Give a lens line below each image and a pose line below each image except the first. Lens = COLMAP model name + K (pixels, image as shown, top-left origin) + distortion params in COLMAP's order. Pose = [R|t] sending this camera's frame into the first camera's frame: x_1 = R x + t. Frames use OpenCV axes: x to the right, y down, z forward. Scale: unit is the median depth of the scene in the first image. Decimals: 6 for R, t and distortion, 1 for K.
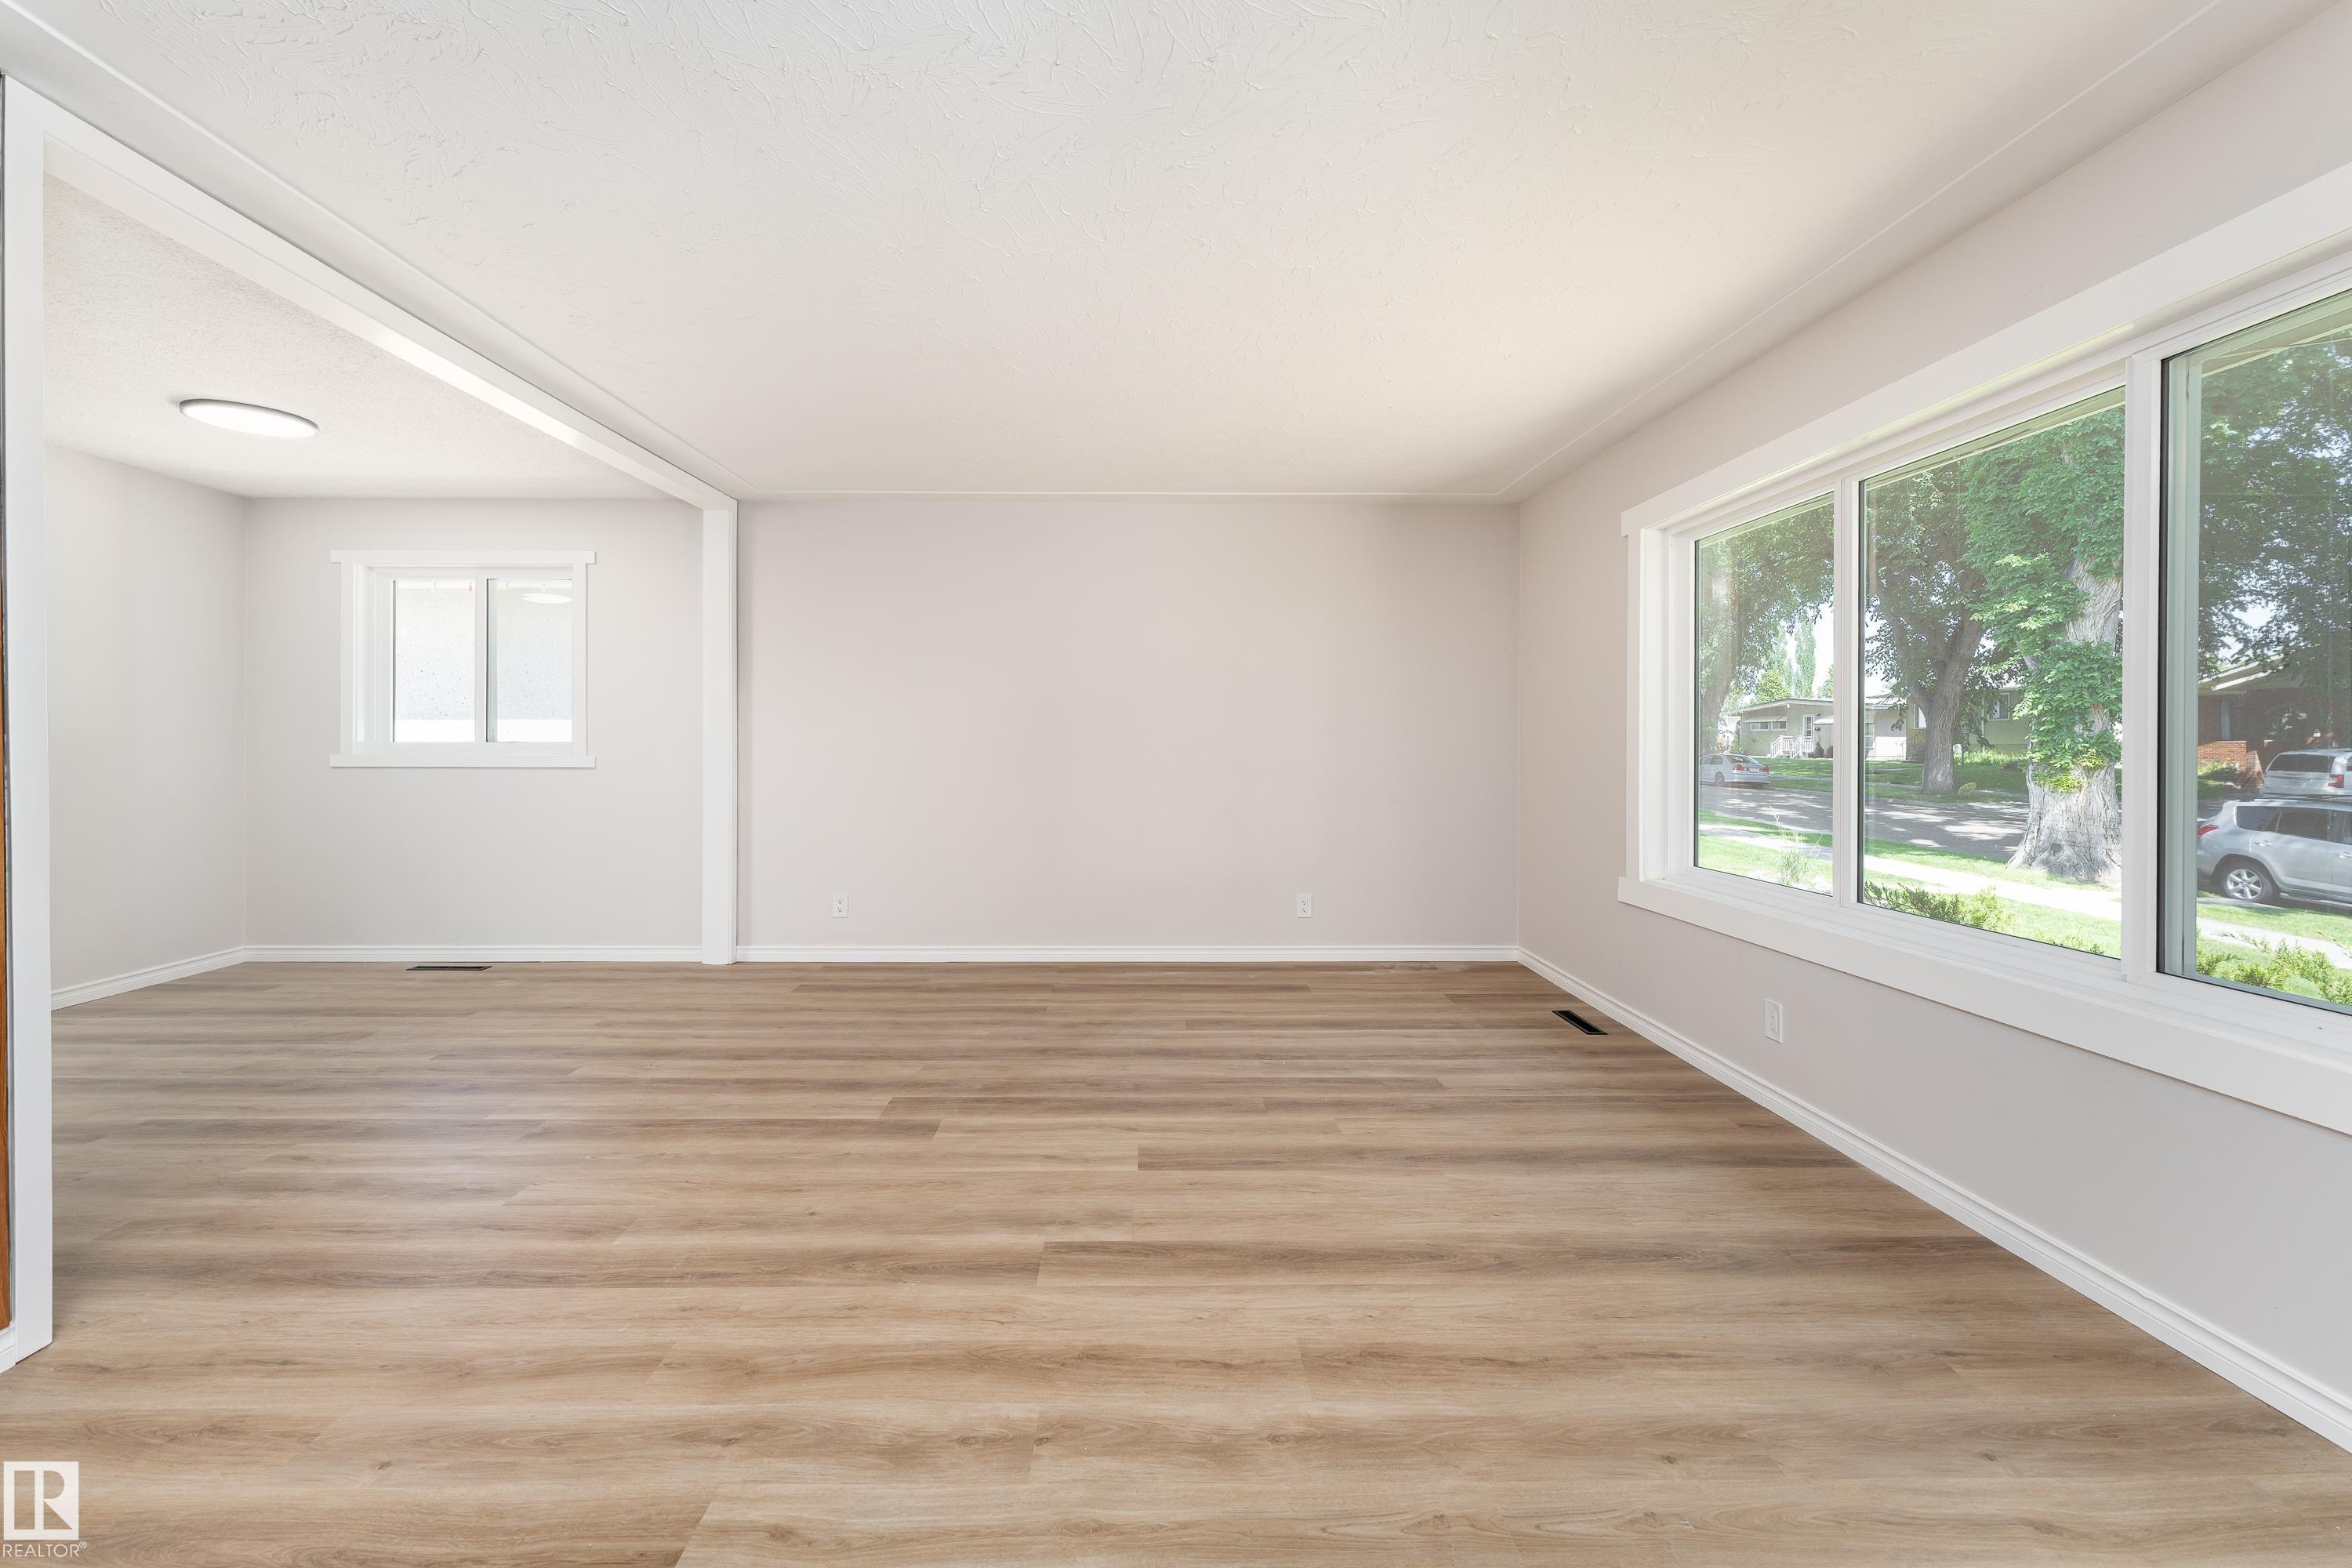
lens RADIAL K [[956.0, 0, 1147.1], [0, 956.0, 750.2], [0, 0, 1]] dist [0.001631, -0.000754]
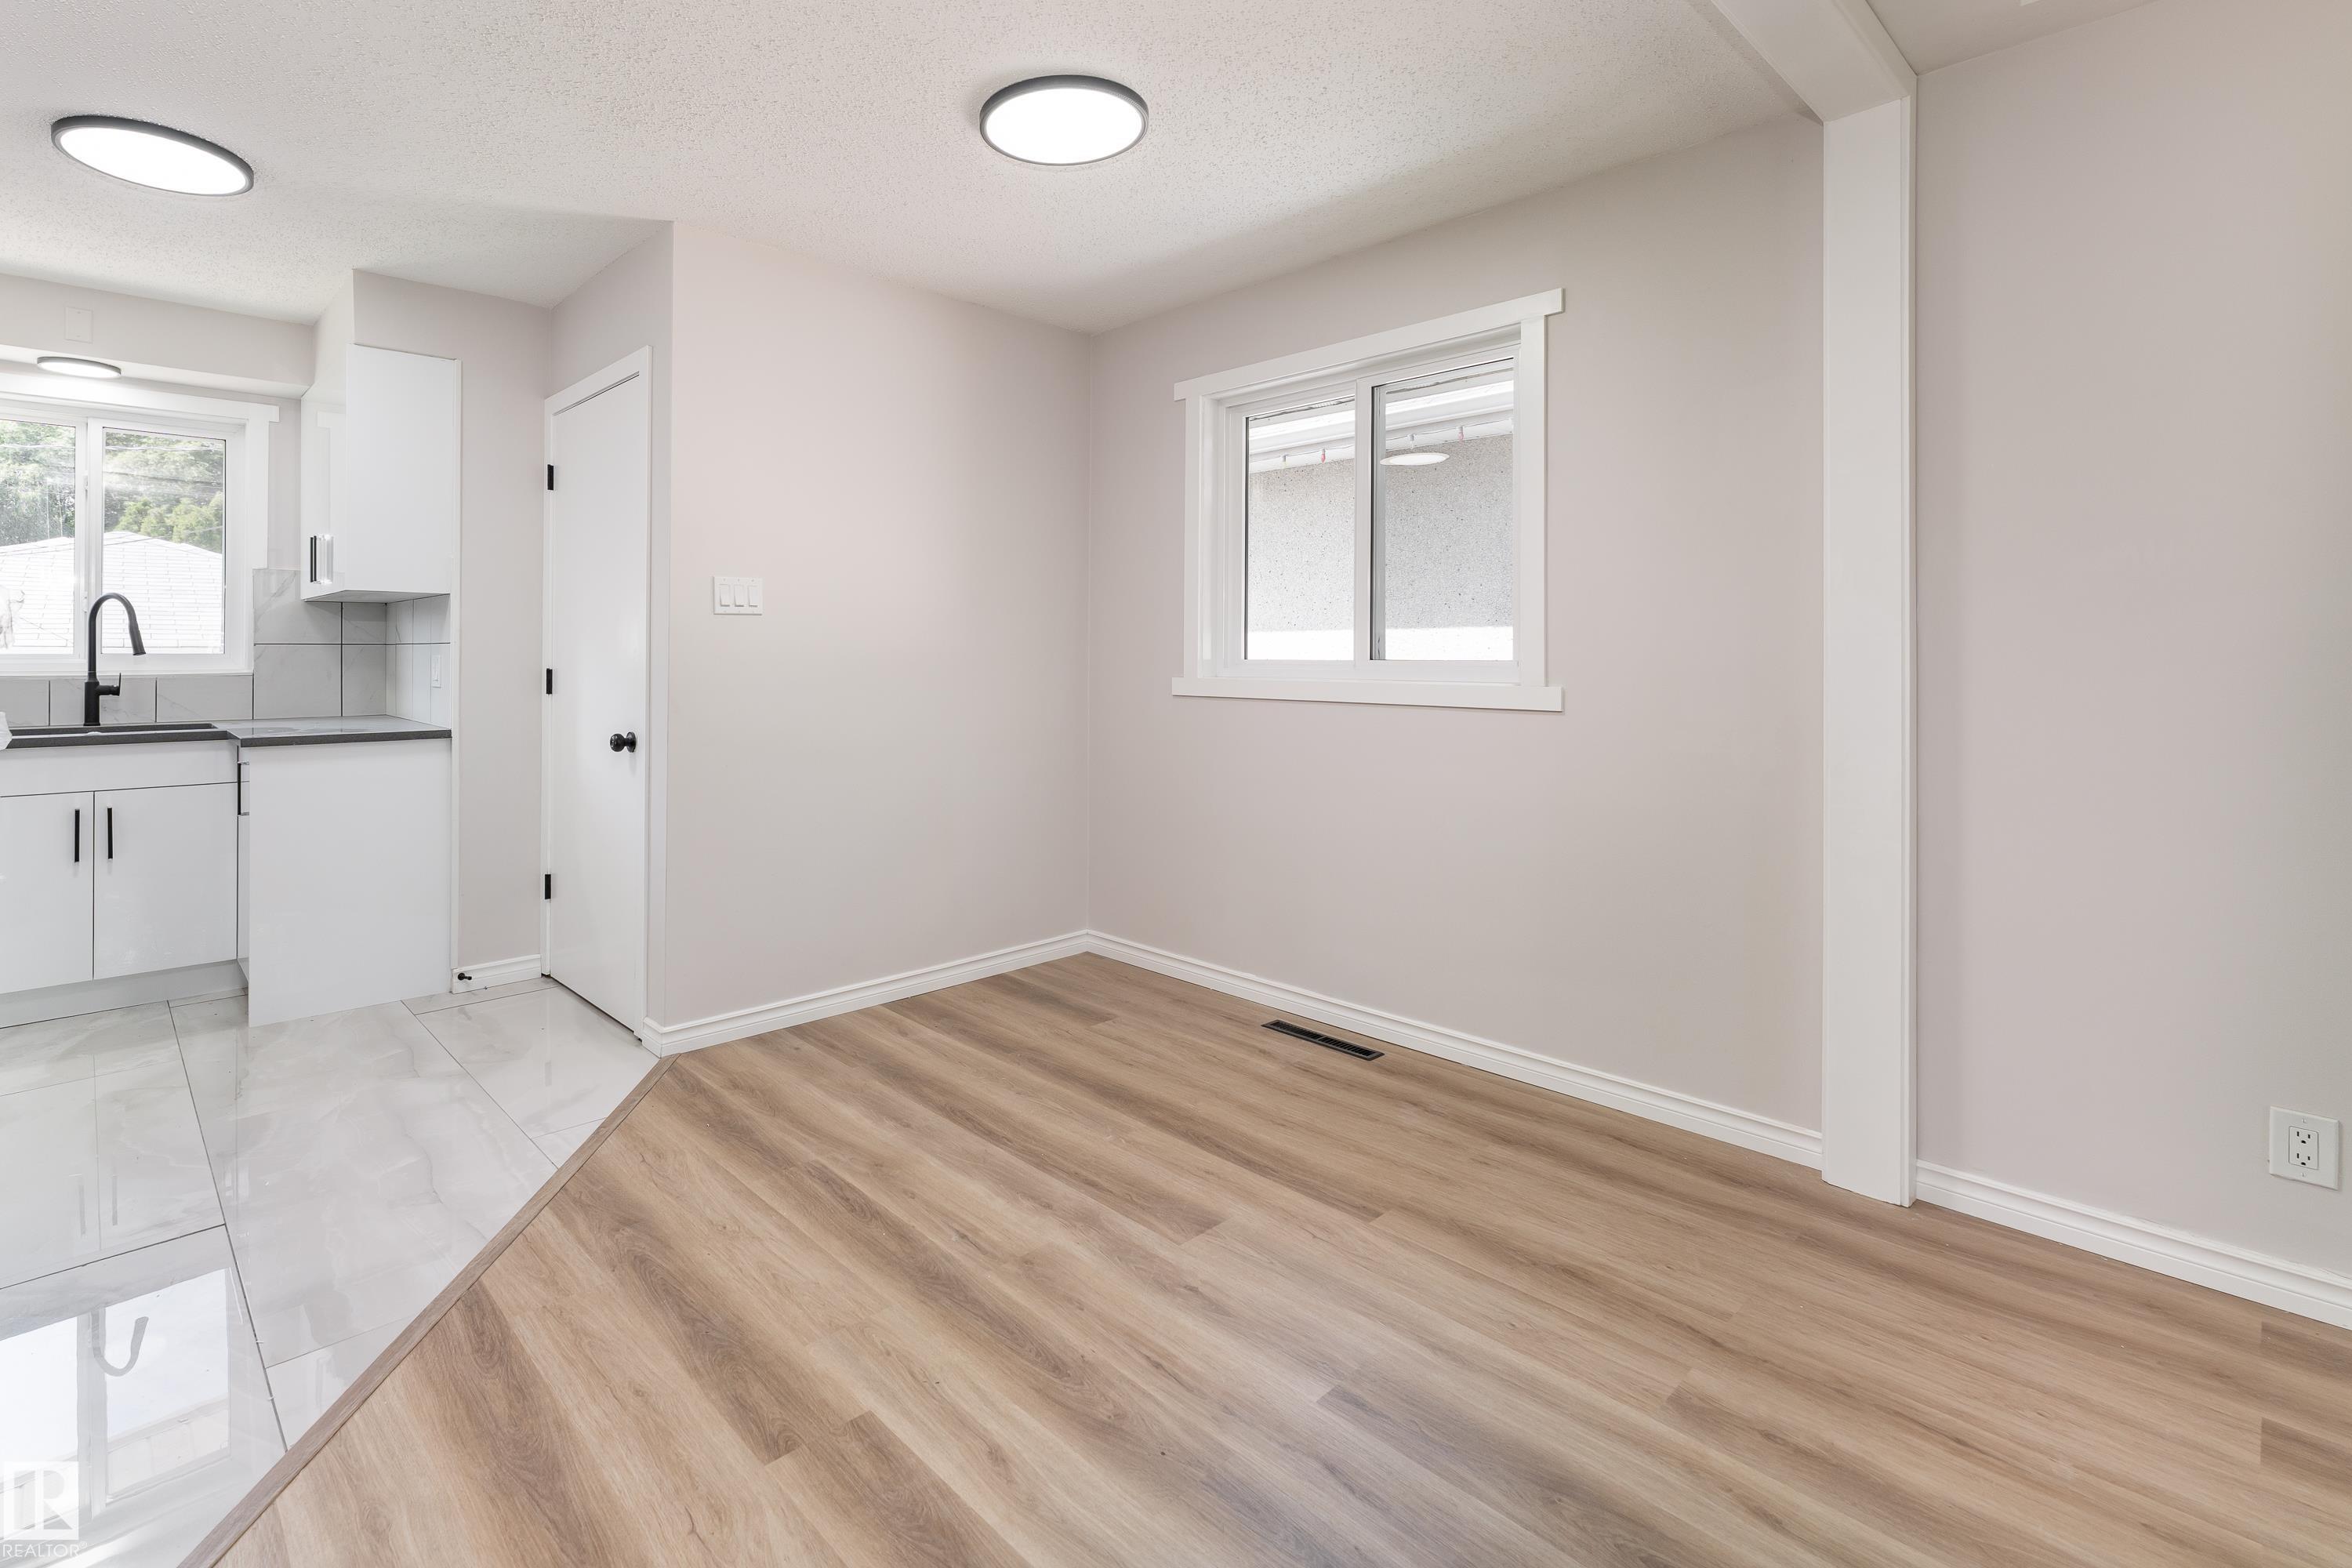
lens RADIAL K [[1093.8, 0, 1009.7], [0, 1093.8, 644.1], [0, 0, 1]] dist [-0.001119, 0.001234]
pose [[0.643999, -0.007535, -0.764989, -0.536780], [-0.004099, 0.999903, -0.013300, -0.015970], [0.765016, 0.011701, 0.643906, 0.662907]]
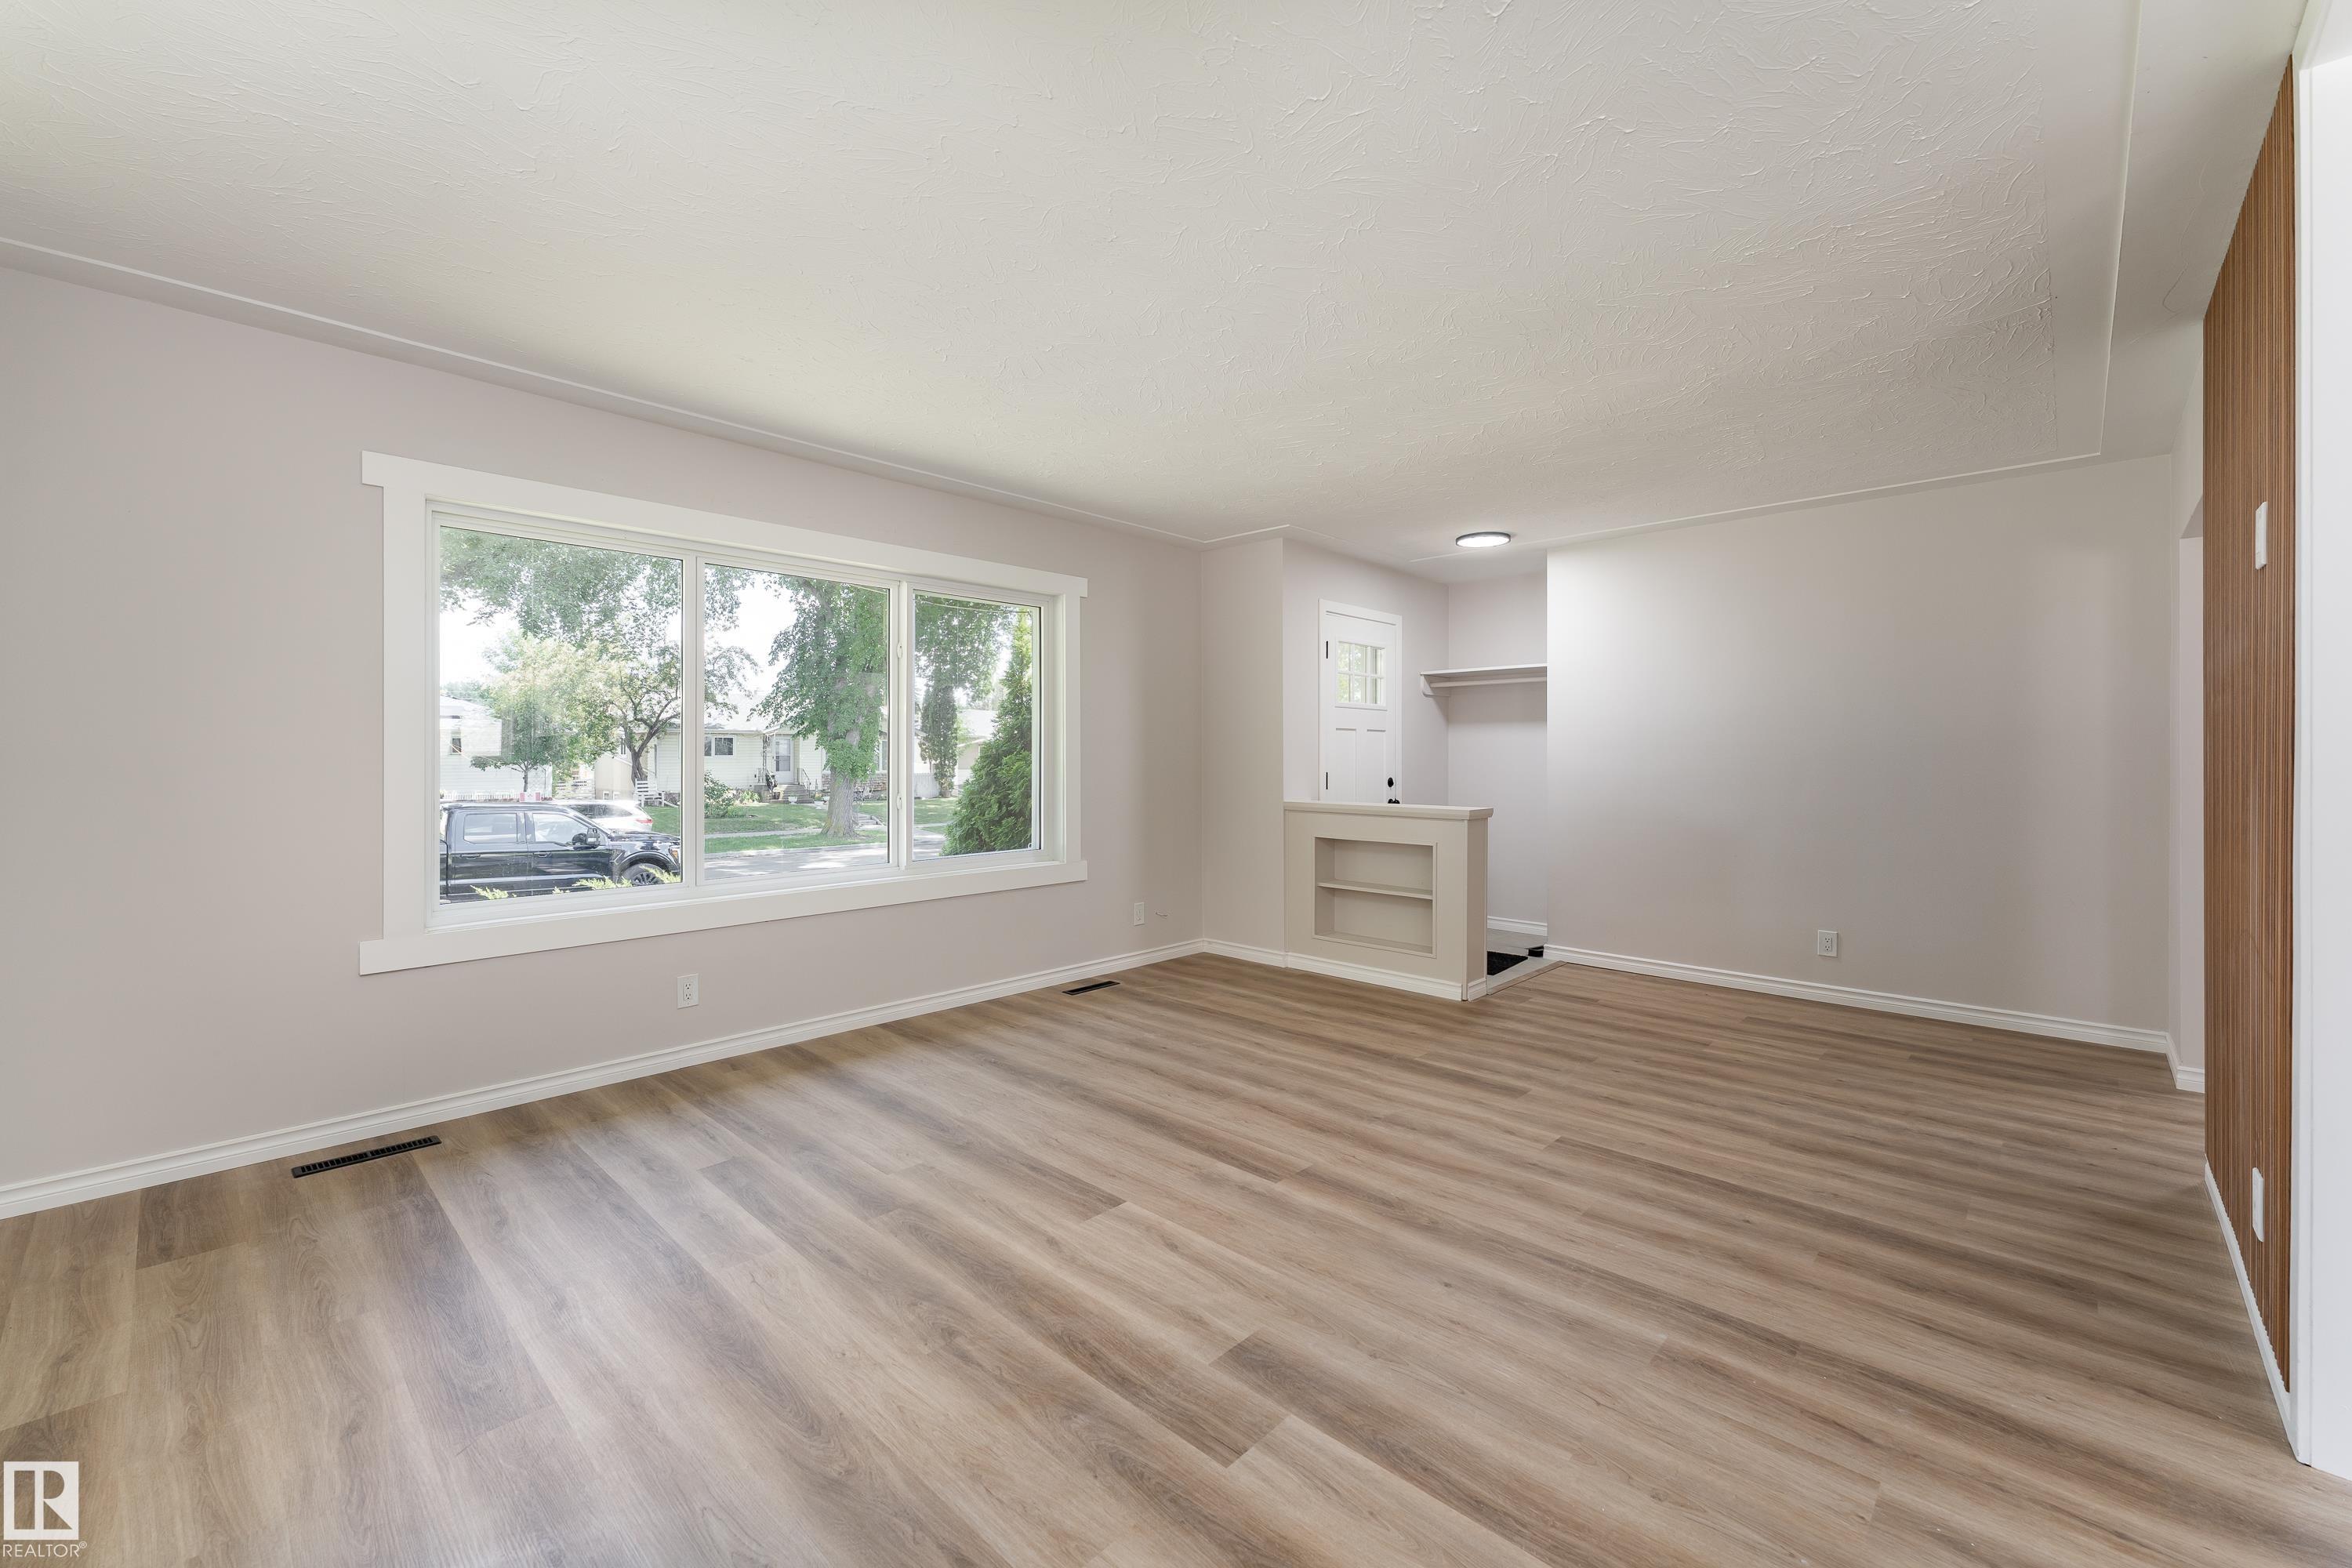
lens RADIAL K [[956.0, 0, 1162.0], [0, 956.0, 761.2], [0, 0, 1]] dist [0.001631, -0.000754]
pose [[-0.715988, -0.004669, 0.698097, -0.622121], [0.002533, 0.999954, 0.009286, -0.020070], [-0.698108, 0.008417, -0.715943, 1.448204]]
